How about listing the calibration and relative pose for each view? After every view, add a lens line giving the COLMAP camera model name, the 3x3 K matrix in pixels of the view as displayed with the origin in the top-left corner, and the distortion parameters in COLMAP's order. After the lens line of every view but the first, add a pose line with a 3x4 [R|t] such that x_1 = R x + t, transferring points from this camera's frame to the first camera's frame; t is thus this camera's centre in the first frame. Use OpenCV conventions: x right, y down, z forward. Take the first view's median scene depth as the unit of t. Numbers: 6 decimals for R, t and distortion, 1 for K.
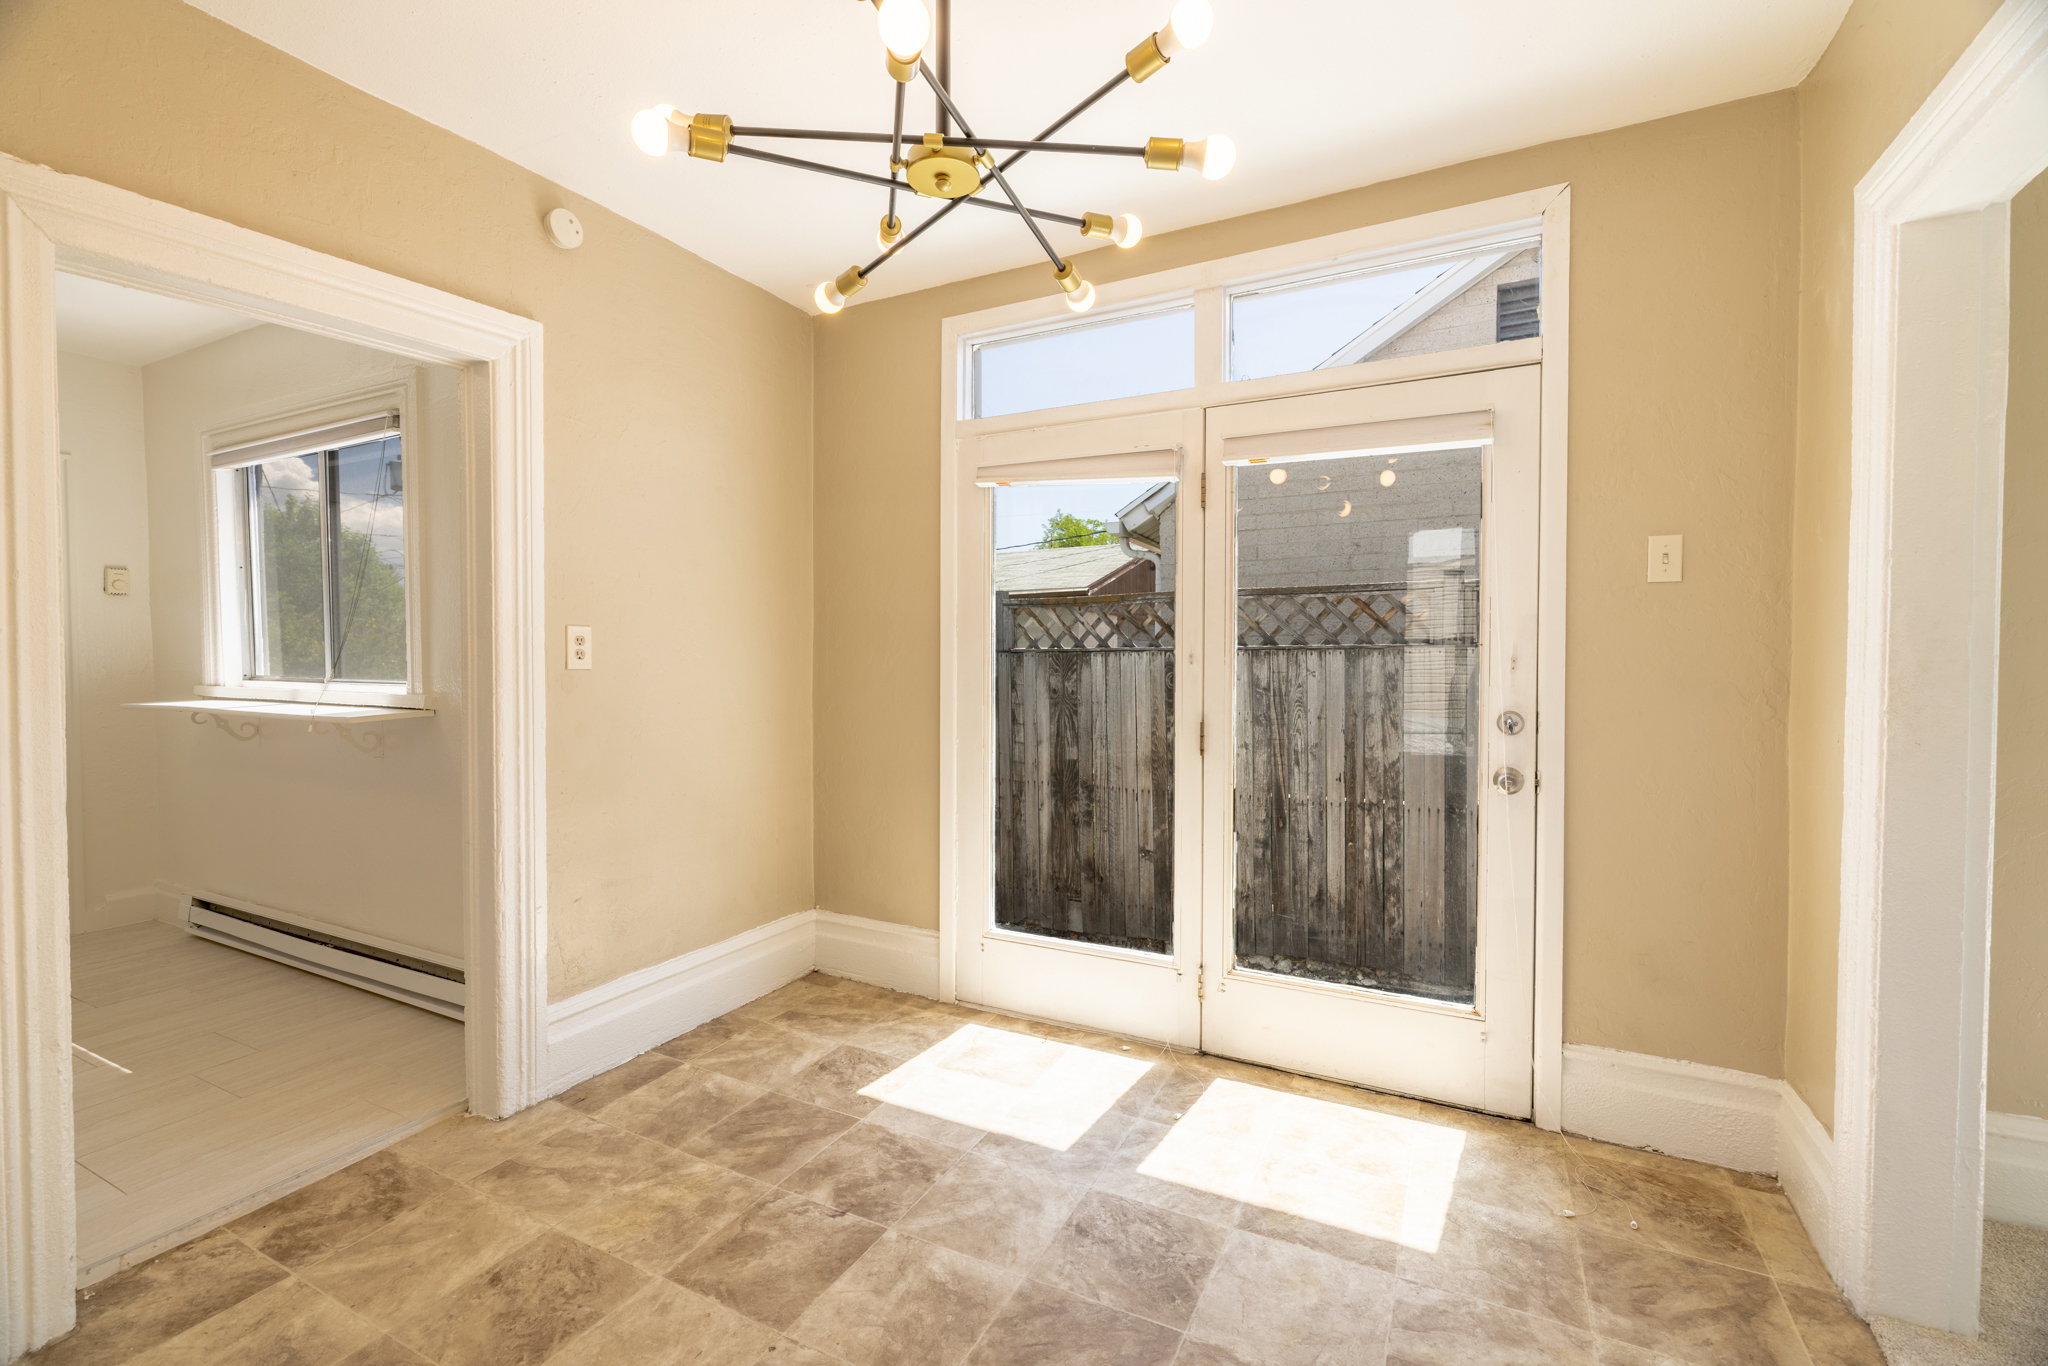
lens RADIAL K [[884.5, 0, 1022.3], [0, 884.5, 677.1], [0, 0, 1]] dist [0.000208, -0.000020]
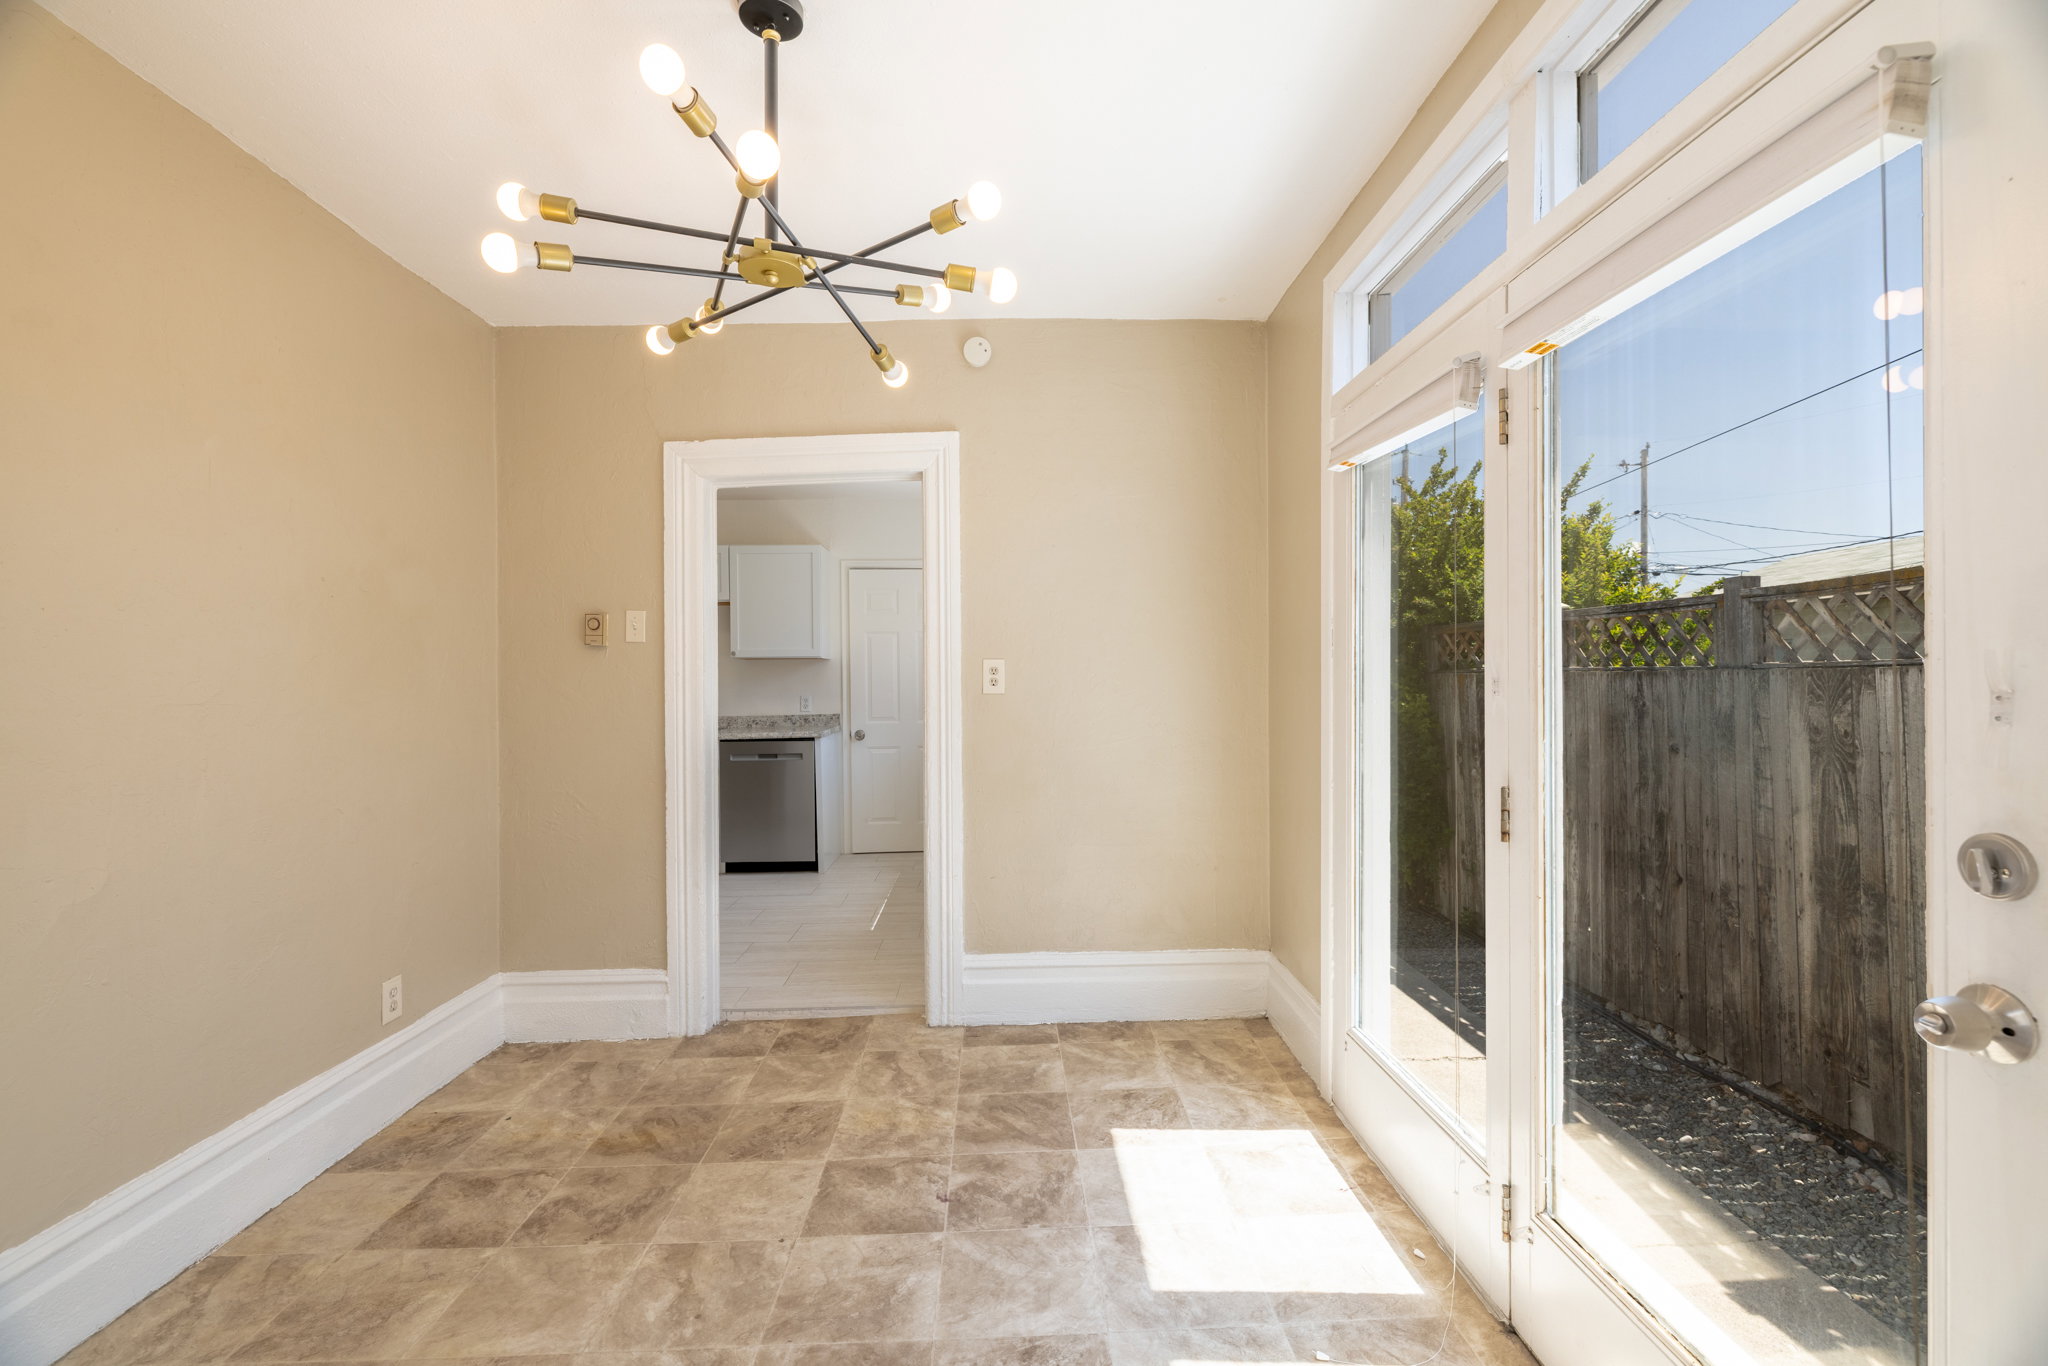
lens RADIAL K [[884.5, 0, 1023.4], [0, 884.5, 676.2], [0, 0, 1]] dist [0.000208, -0.000020]
pose [[0.485707, -0.008098, -0.874084, 0.592792], [-0.009328, 0.999852, -0.014446, -0.015532], [0.874072, 0.015170, 0.485560, 0.407995]]
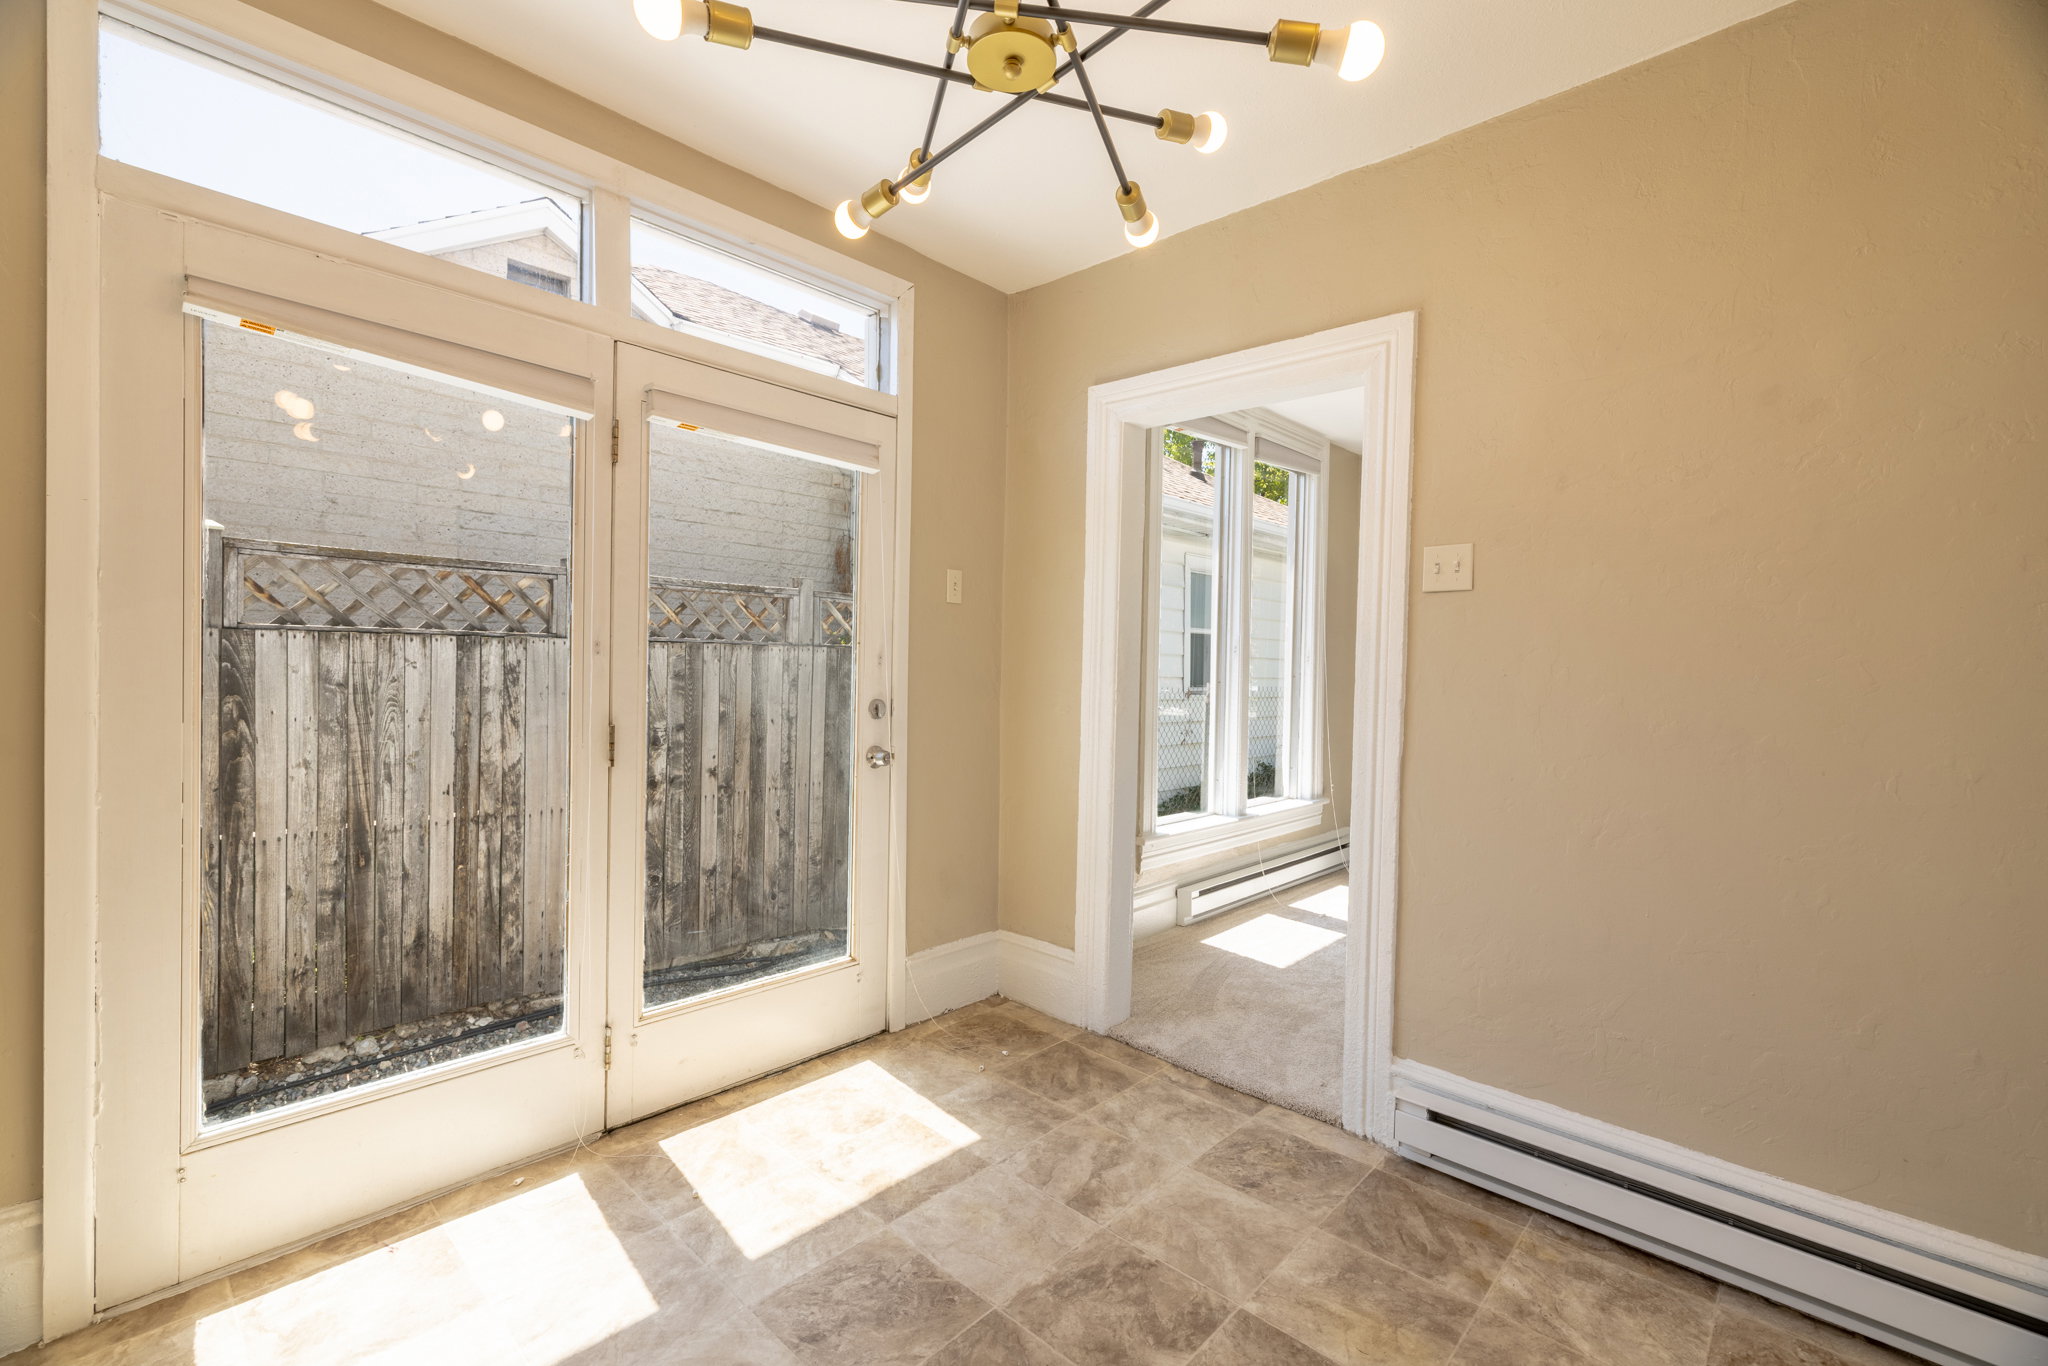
lens RADIAL K [[884.5, 0, 1021.7], [0, 884.5, 677.6], [0, 0, 1]] dist [0.000208, -0.000020]
pose [[0.266609, -0.006858, 0.963780, -0.487207], [-0.003820, 0.999959, 0.008172, -0.001247], [-0.963797, -0.005860, 0.266572, 0.427277]]
